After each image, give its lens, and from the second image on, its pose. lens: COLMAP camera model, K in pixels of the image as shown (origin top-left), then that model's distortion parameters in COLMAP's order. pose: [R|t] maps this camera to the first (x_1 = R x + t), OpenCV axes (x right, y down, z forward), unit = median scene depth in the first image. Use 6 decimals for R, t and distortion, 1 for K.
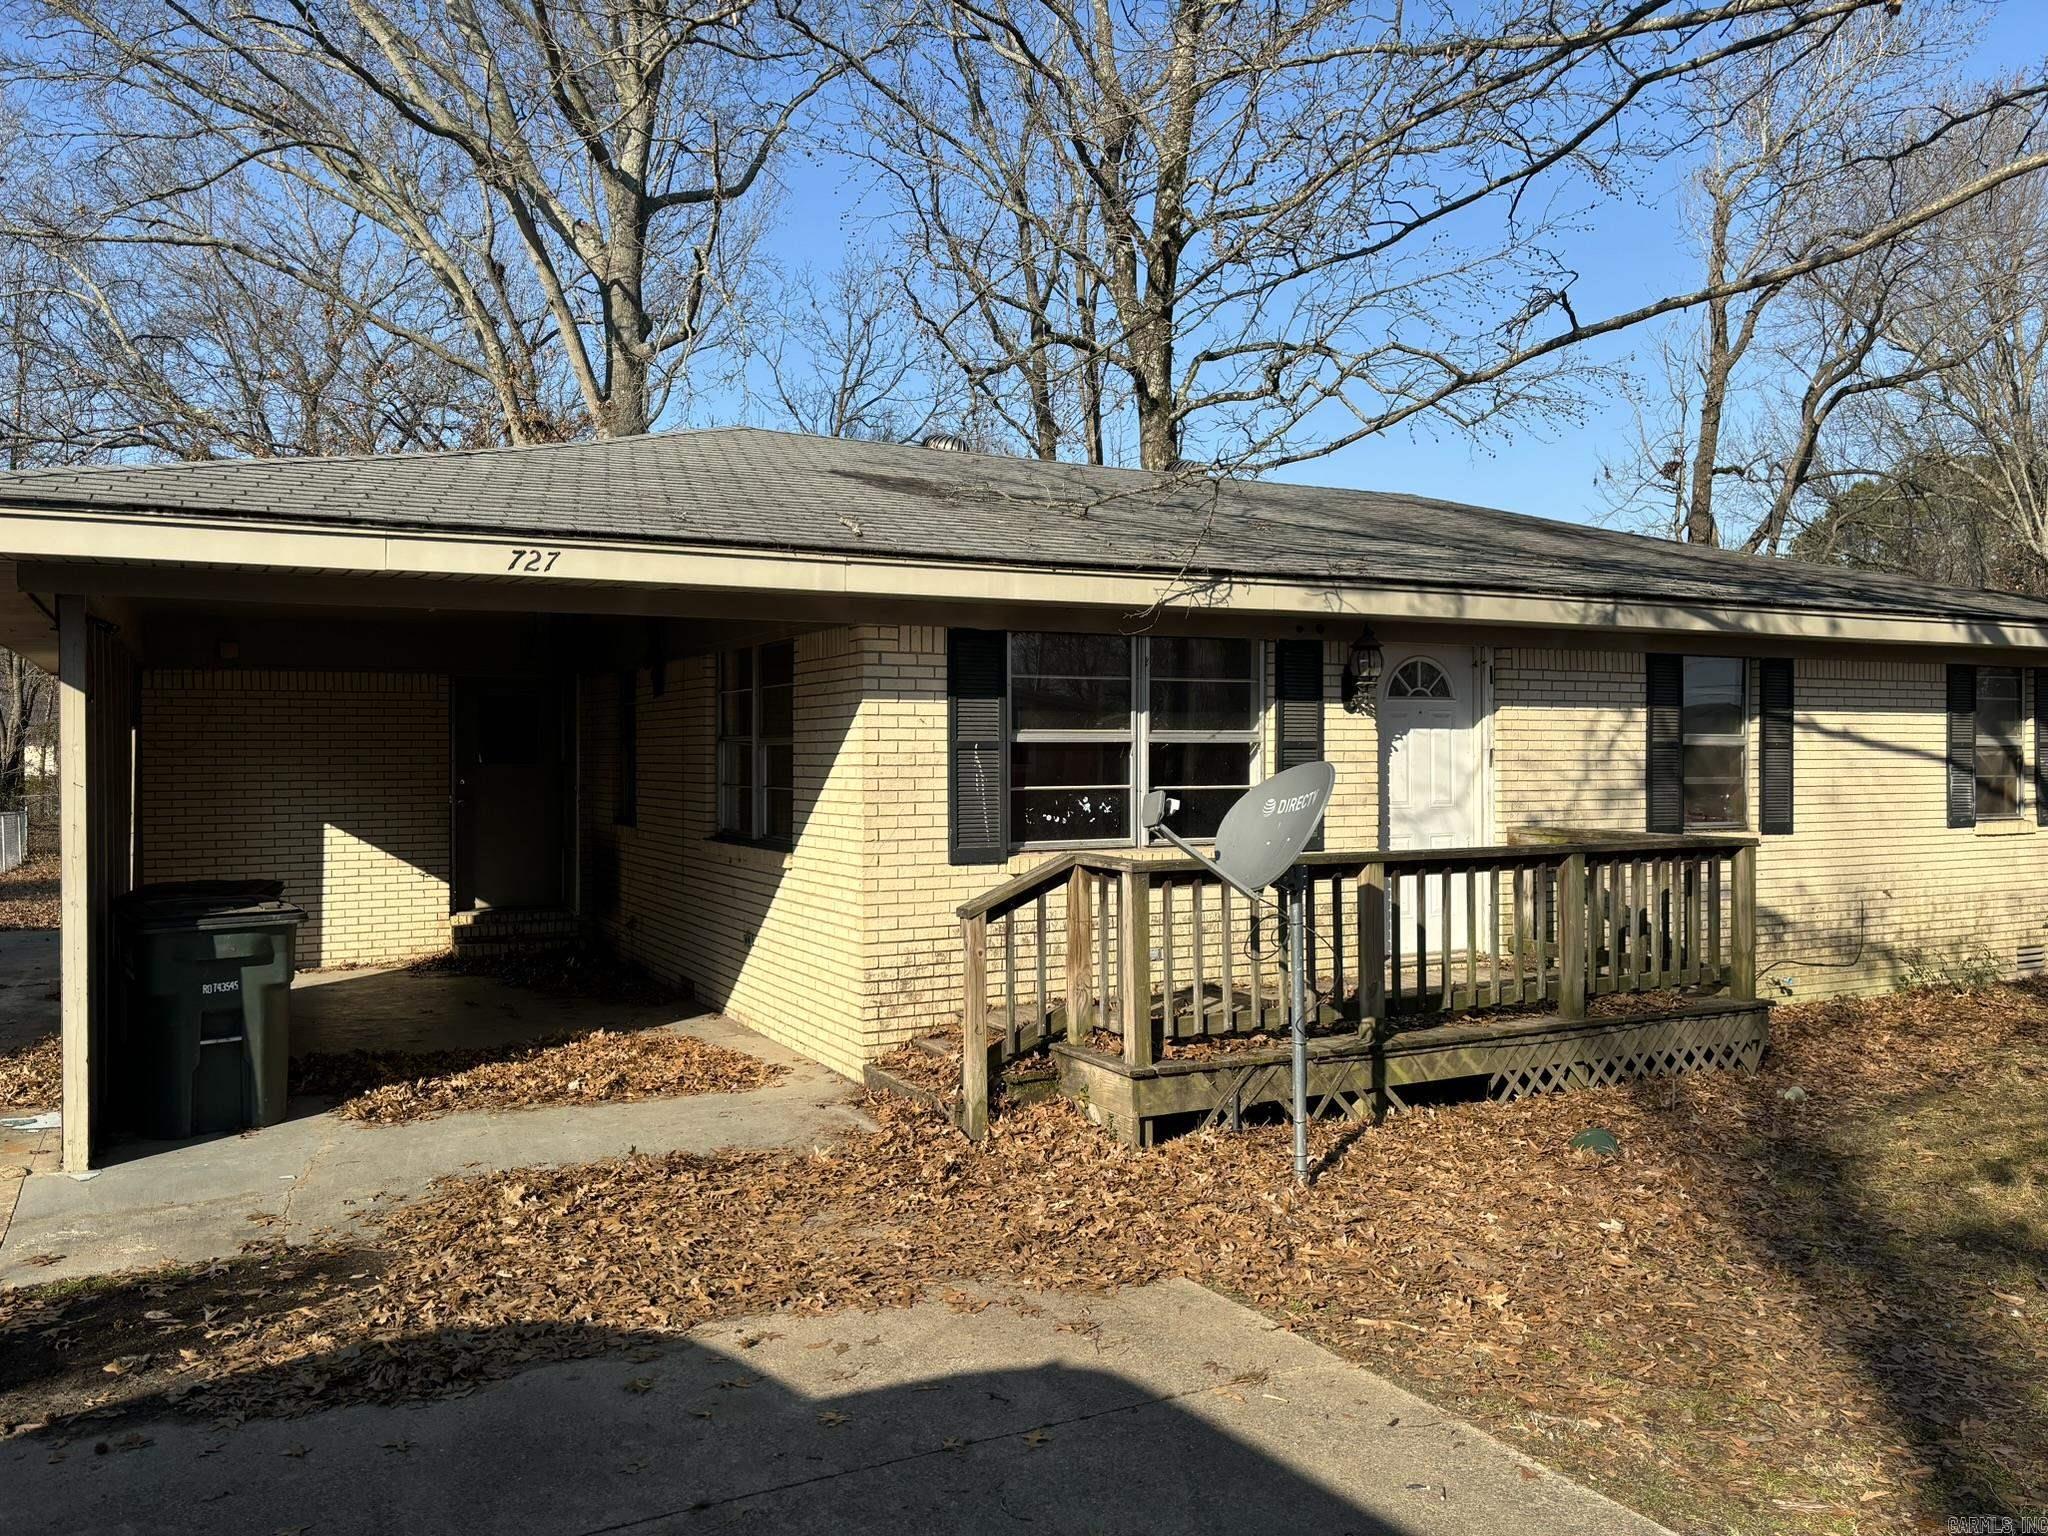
lens RADIAL K [[1537.9, 0, 1024.0], [0, 1537.9, 768.0], [0, 0, 1]] dist [0.007045, -0.001660]
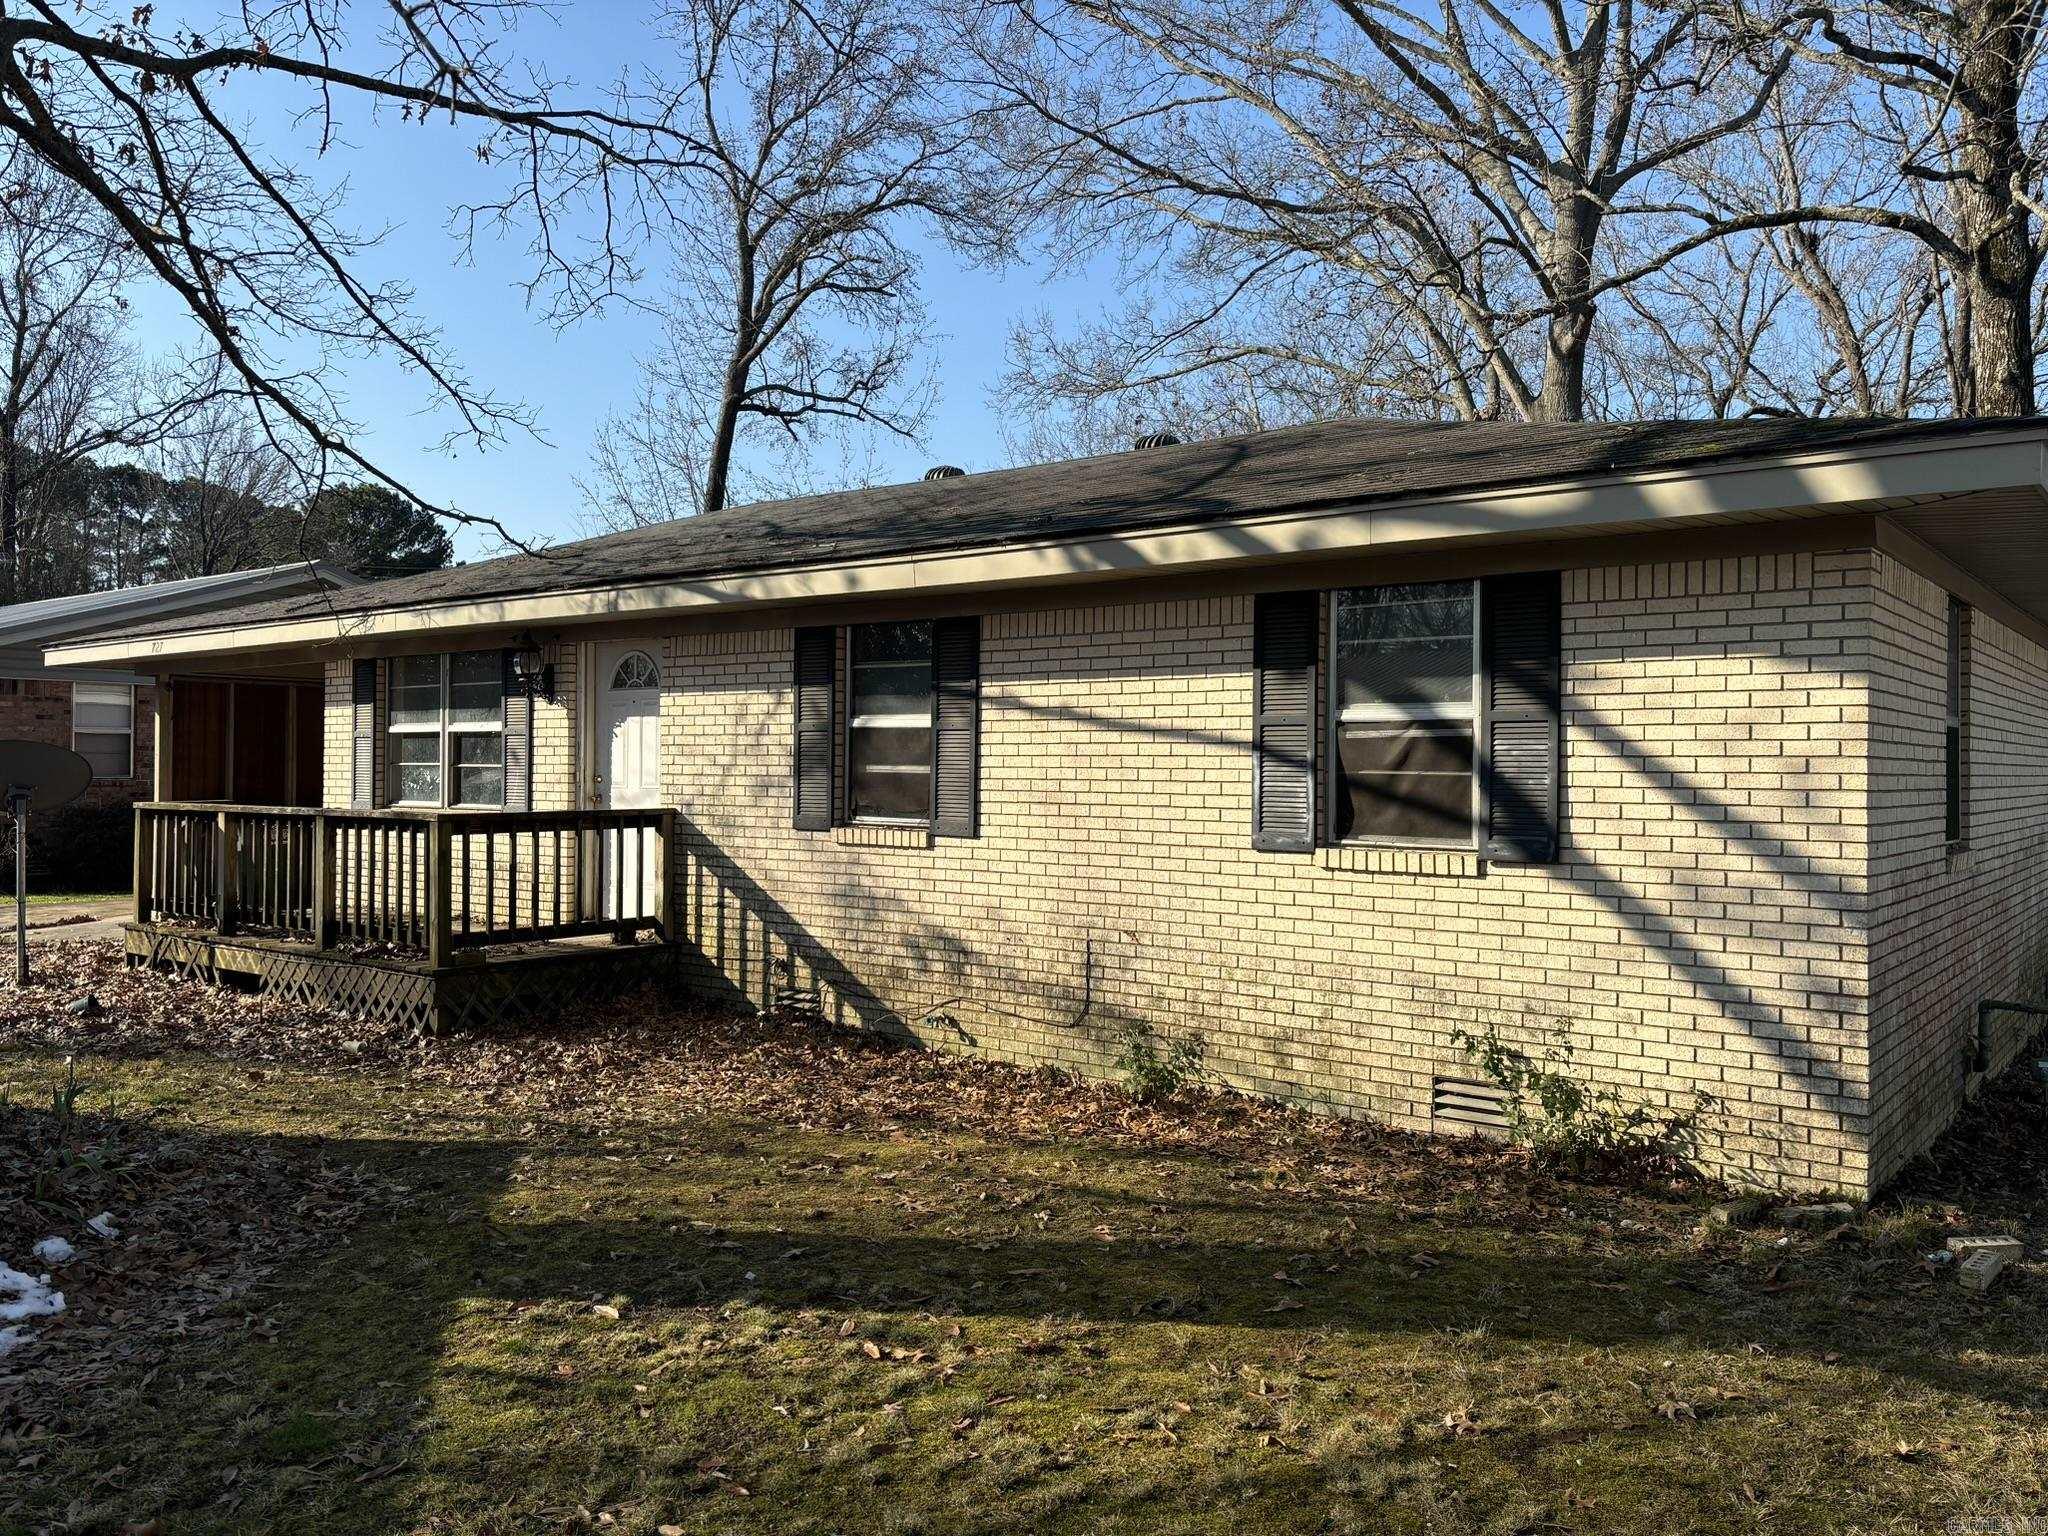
lens RADIAL K [[1537.9, 0, 1024.0], [0, 1537.9, 768.0], [0, 0, 1]] dist [0.007045, -0.001660]
pose [[0.420585, 0.014418, -0.907139, 1.215514], [-0.005910, 0.999896, 0.013152, -0.003916], [0.907234, -0.000170, 0.420626, 0.692386]]
